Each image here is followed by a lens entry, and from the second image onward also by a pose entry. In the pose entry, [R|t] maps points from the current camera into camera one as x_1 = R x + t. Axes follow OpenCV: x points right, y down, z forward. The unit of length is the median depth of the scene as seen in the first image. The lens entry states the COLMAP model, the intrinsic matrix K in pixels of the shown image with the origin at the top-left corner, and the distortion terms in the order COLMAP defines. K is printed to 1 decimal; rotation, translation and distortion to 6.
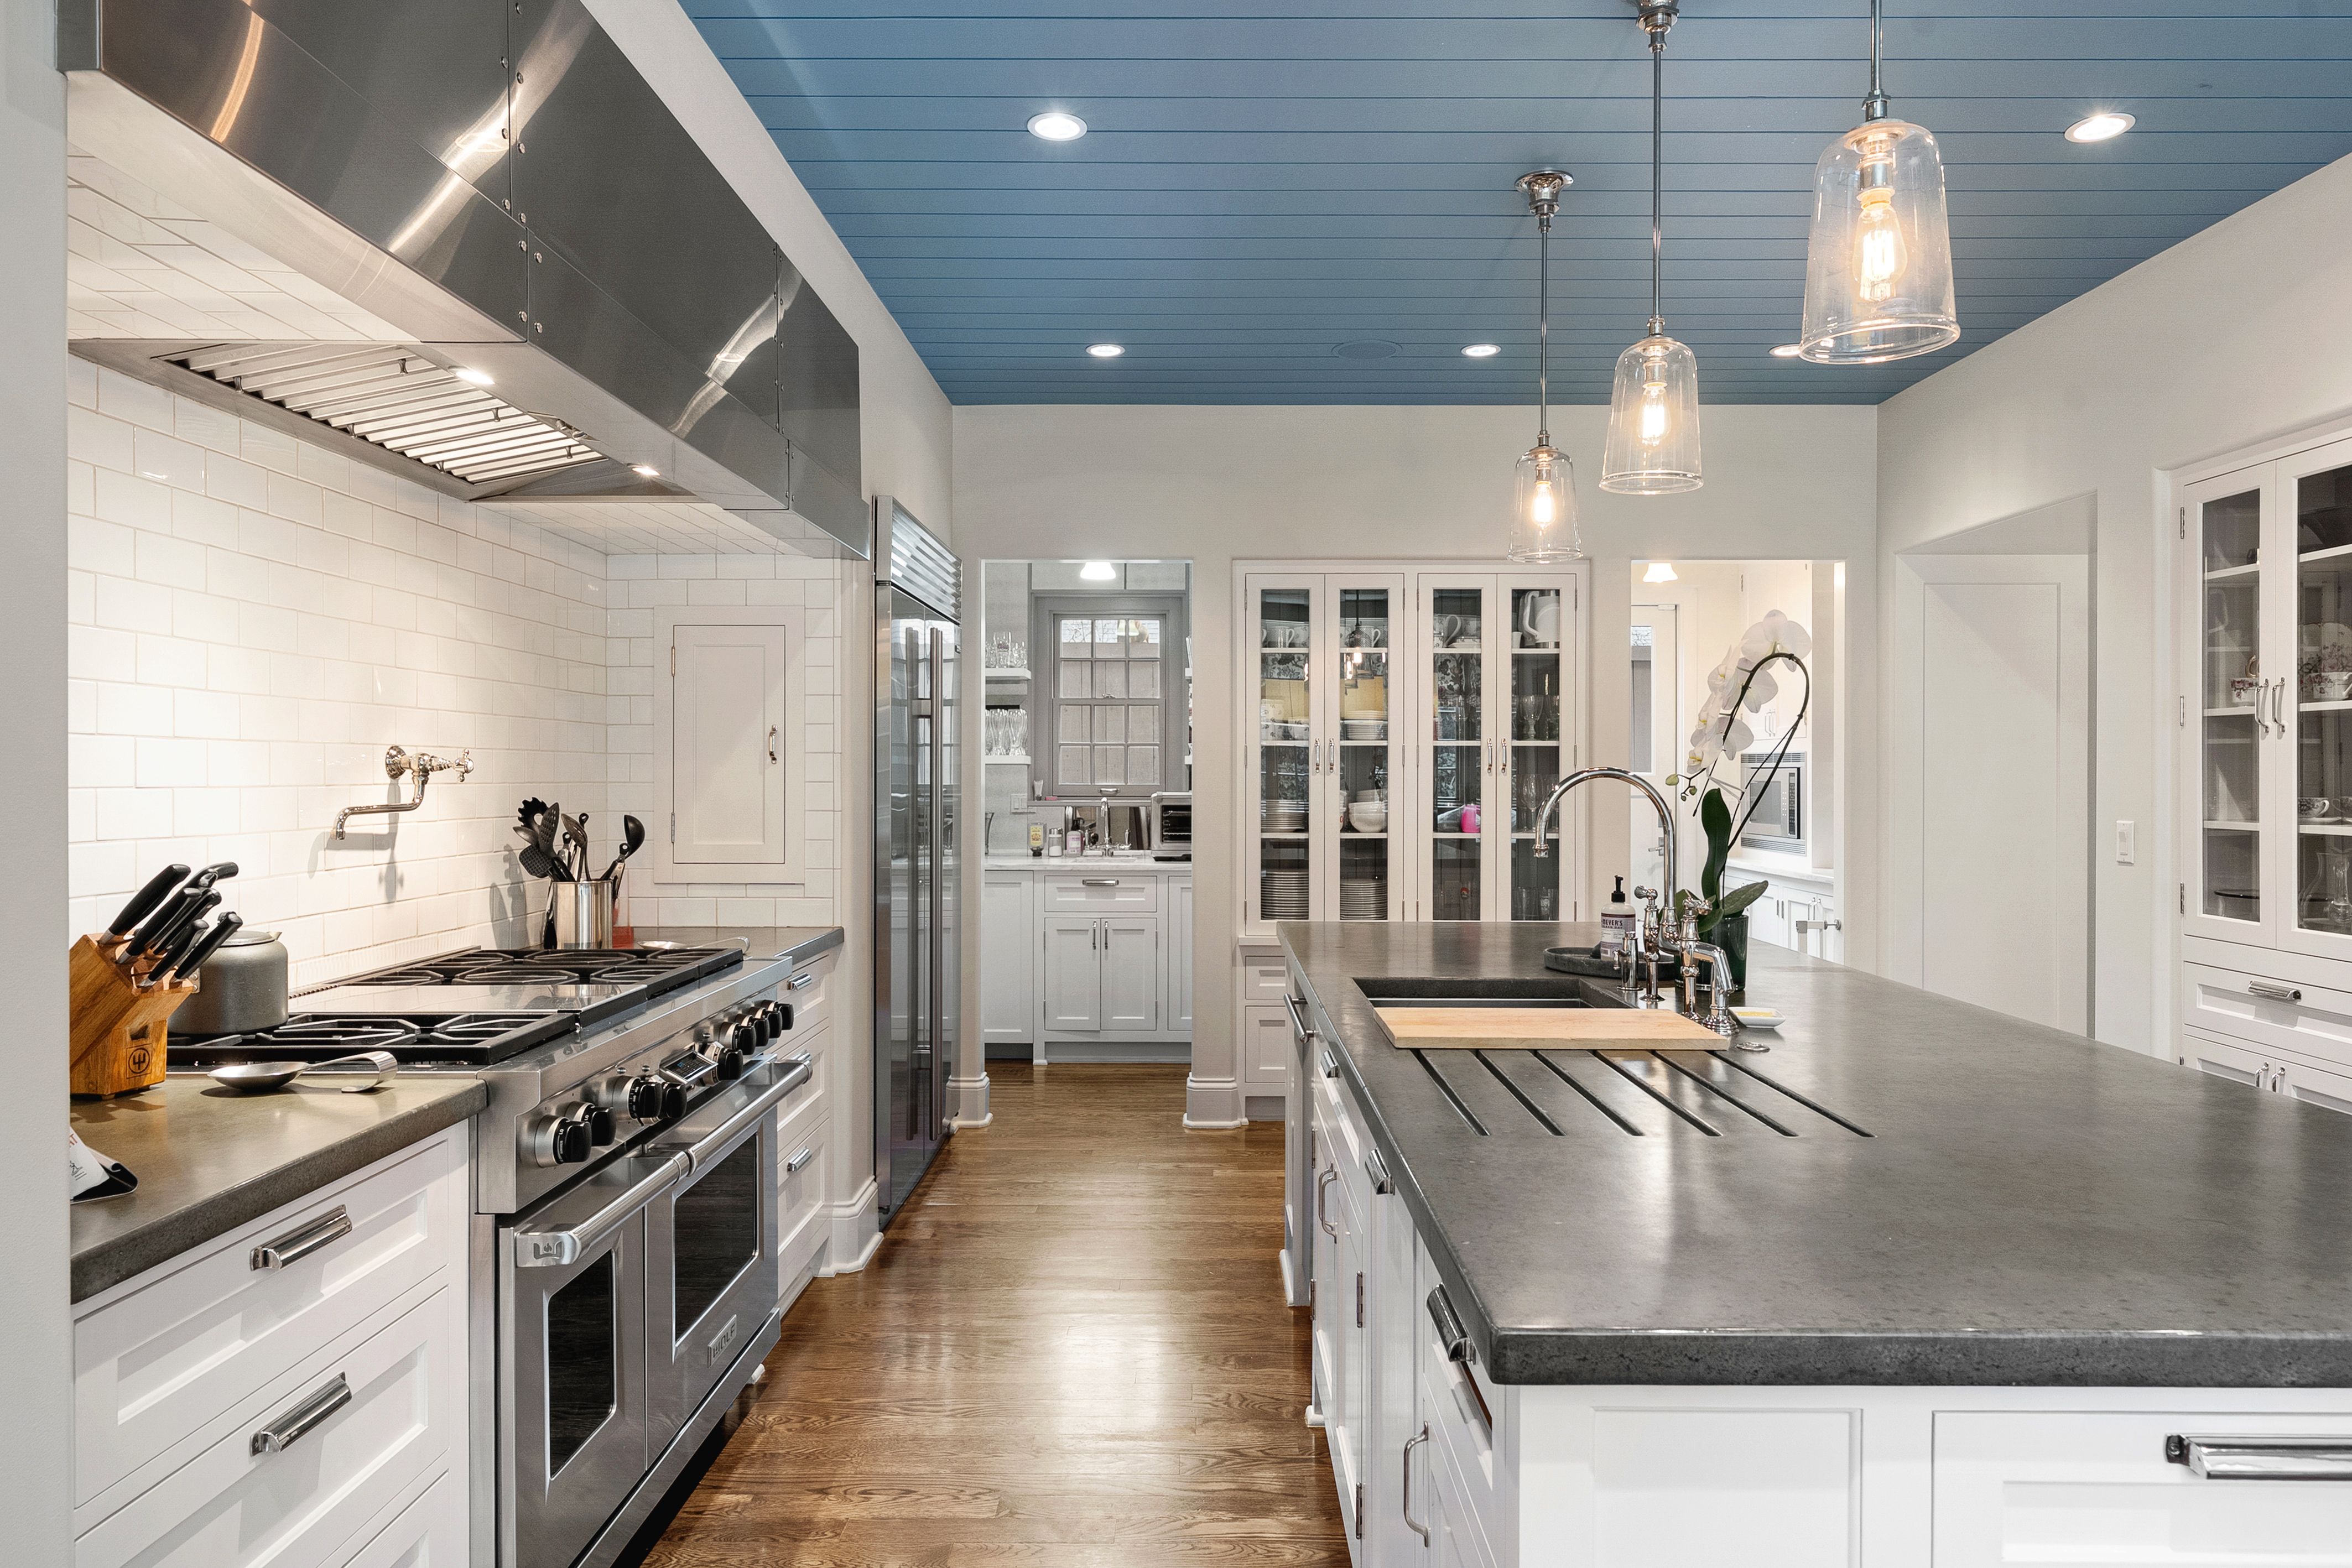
lens RADIAL K [[1453.7, 0, 1183.4], [0, 1453.7, 779.4], [0, 0, 1]] dist [0.008082, -0.003982]
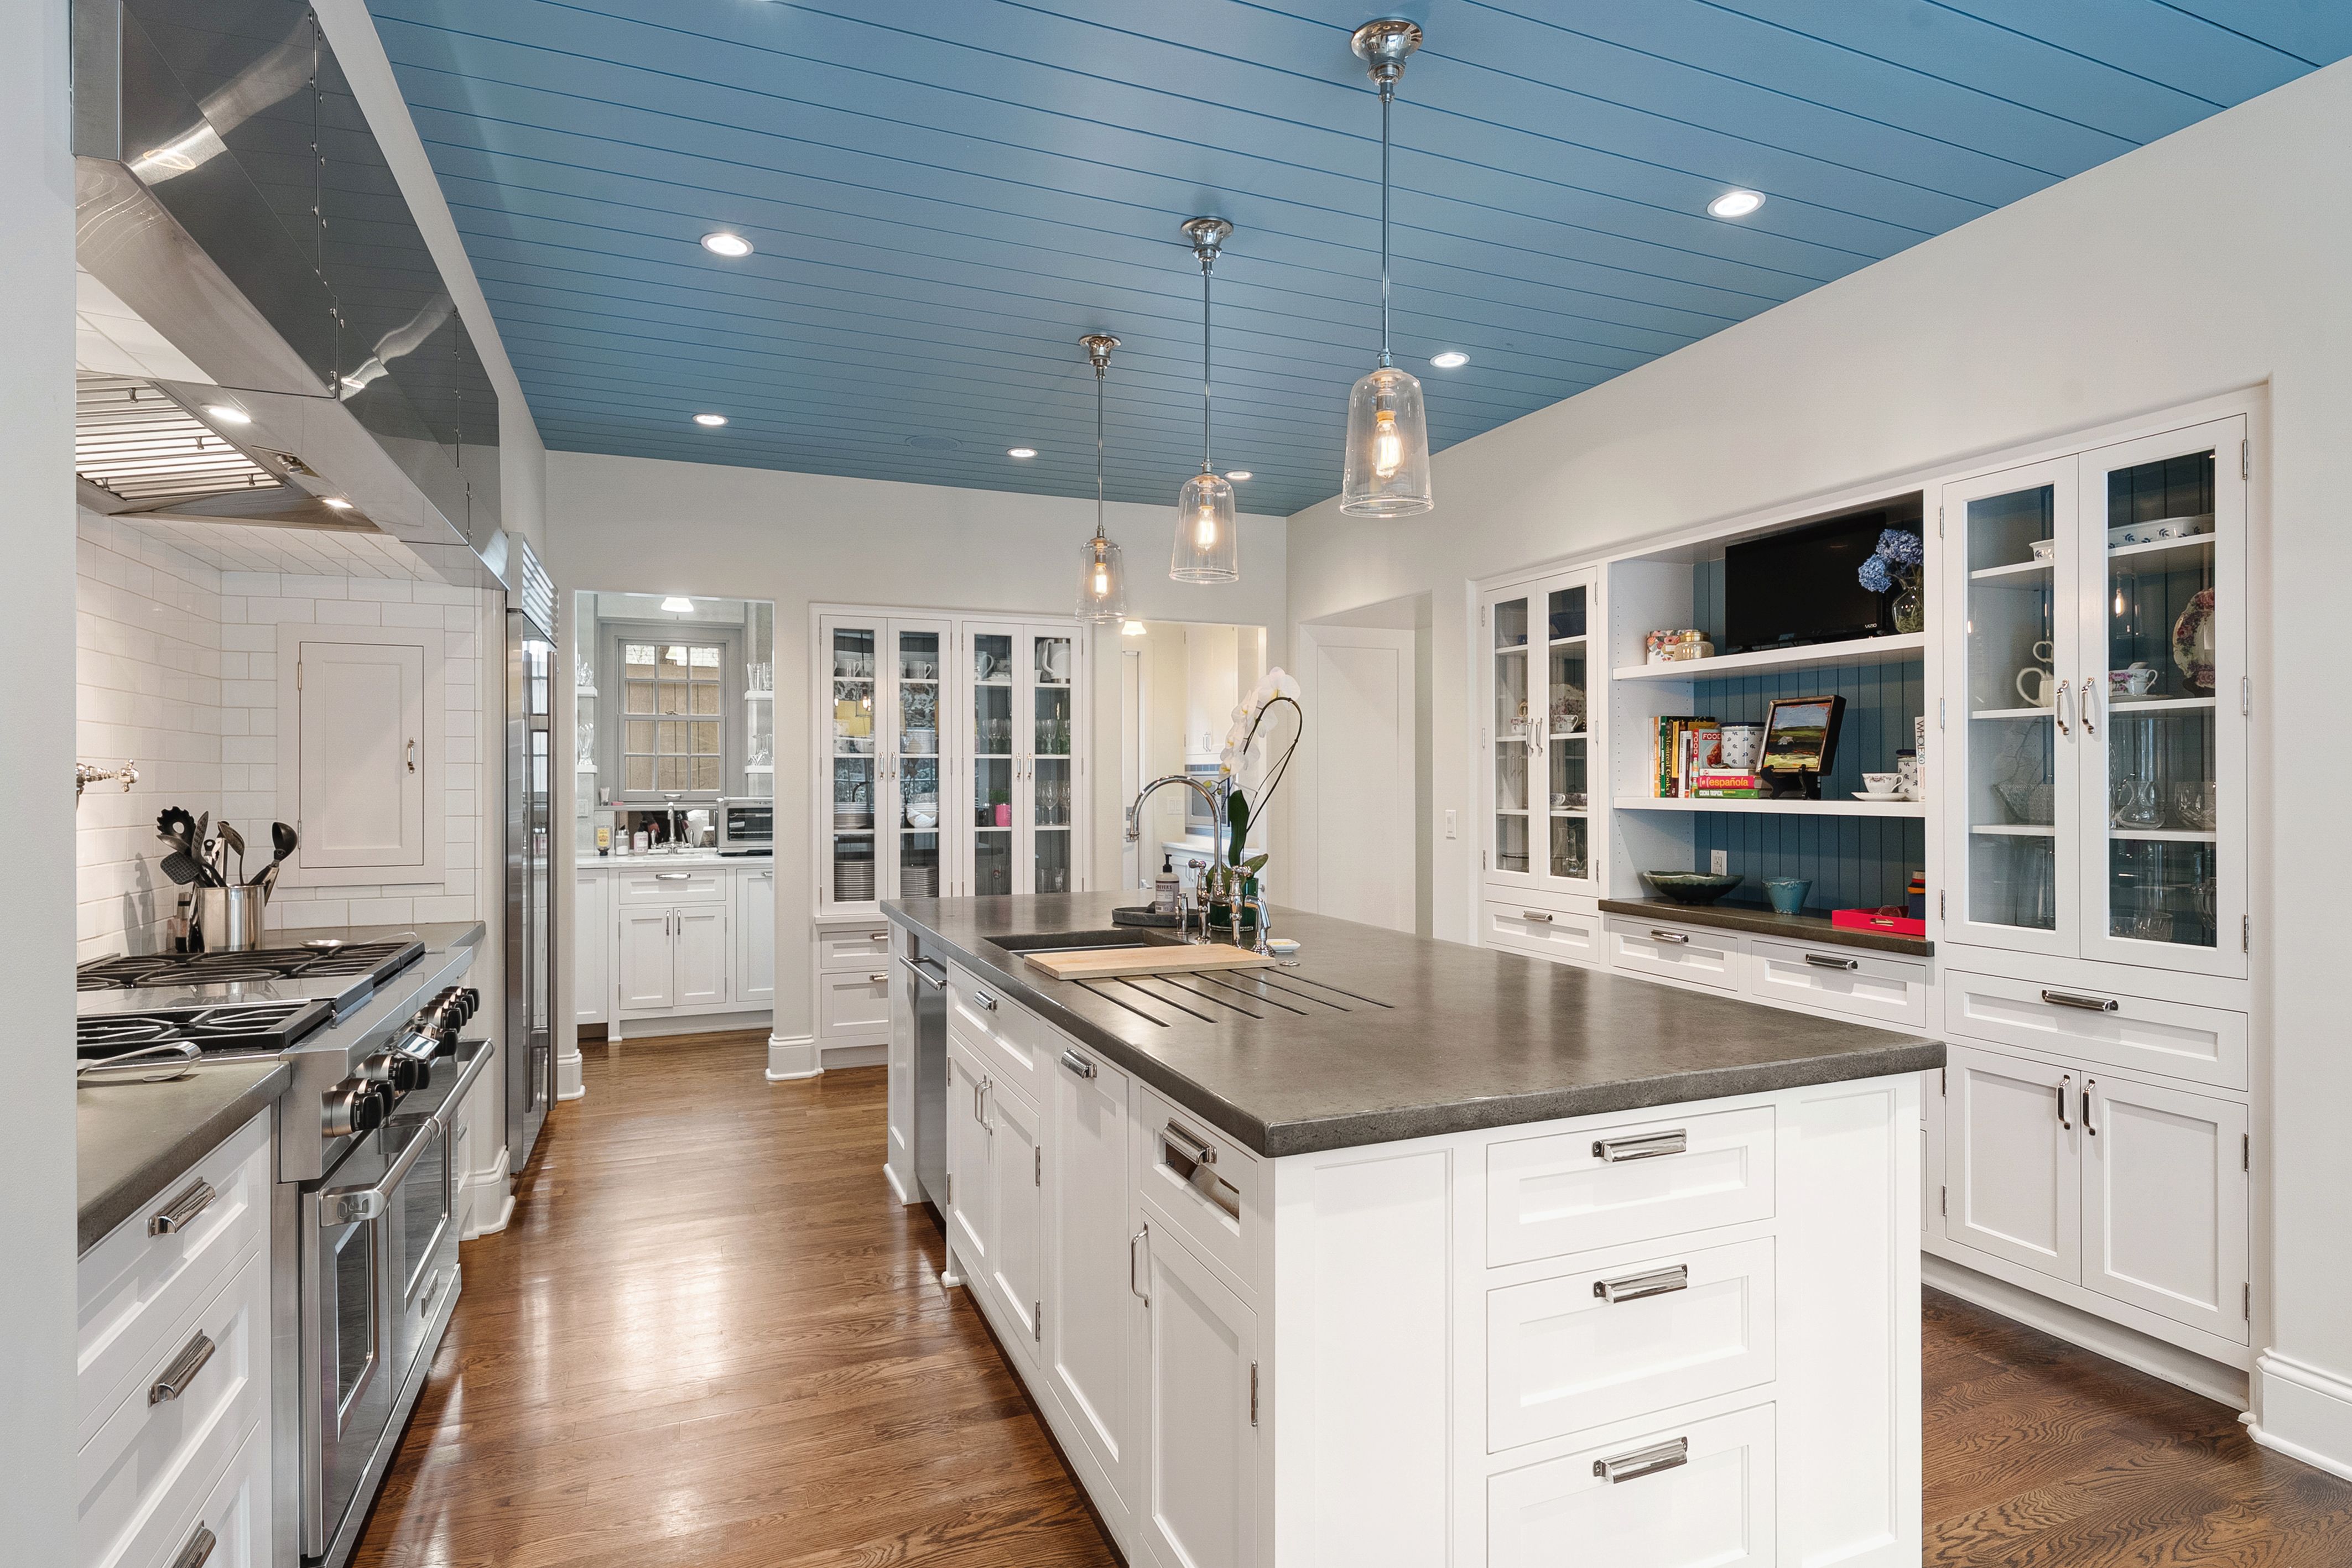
lens RADIAL K [[1212.9, 0, 1173.4], [0, 1212.9, 777.5], [0, 0, 1]] dist [0.010902, -0.002724]
pose [[0.923068, -0.002306, 0.384629, -0.115217], [0.004582, 0.999977, -0.005000, -0.000246], [-0.384608, 0.006378, 0.923058, -0.059556]]
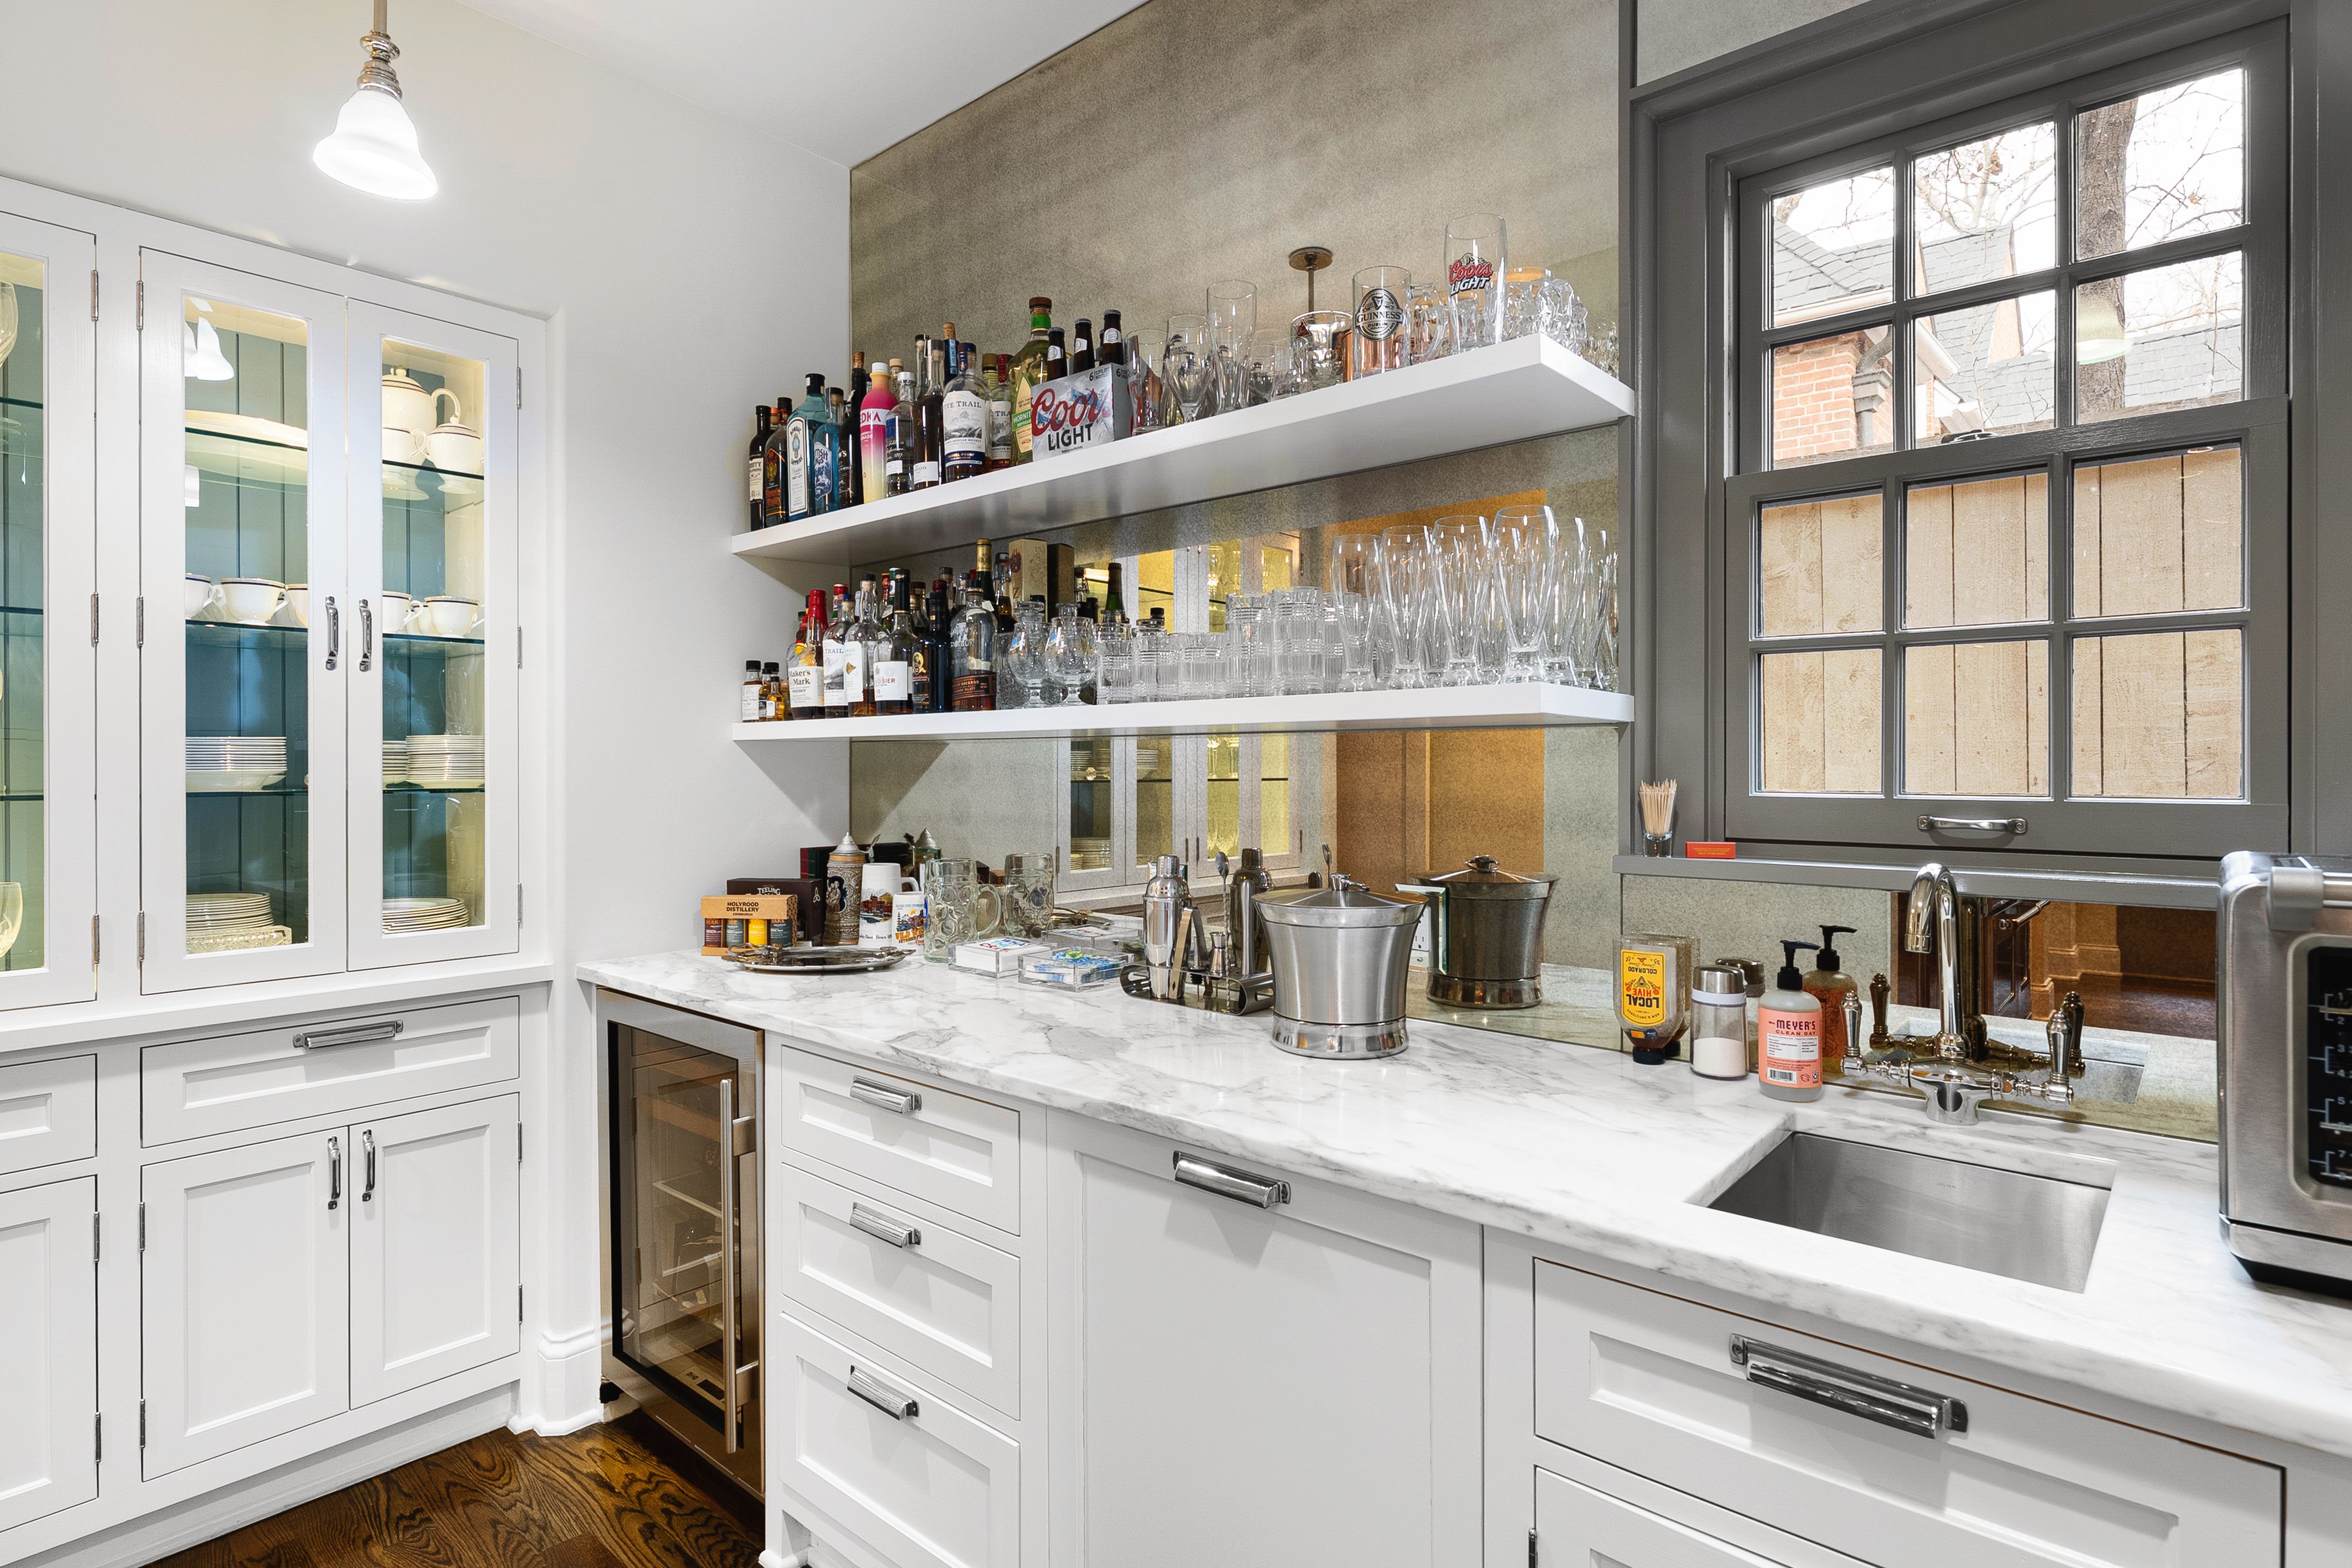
lens RADIAL K [[1212.9, 0, 1184.4], [0, 1212.9, 758.7], [0, 0, 1]] dist [0.010902, -0.002724]
pose [[0.760044, -0.003286, -0.649863, -0.040298], [0.003968, 0.999992, -0.000415, -0.007817], [0.649859, -0.002264, 0.760051, 1.582467]]
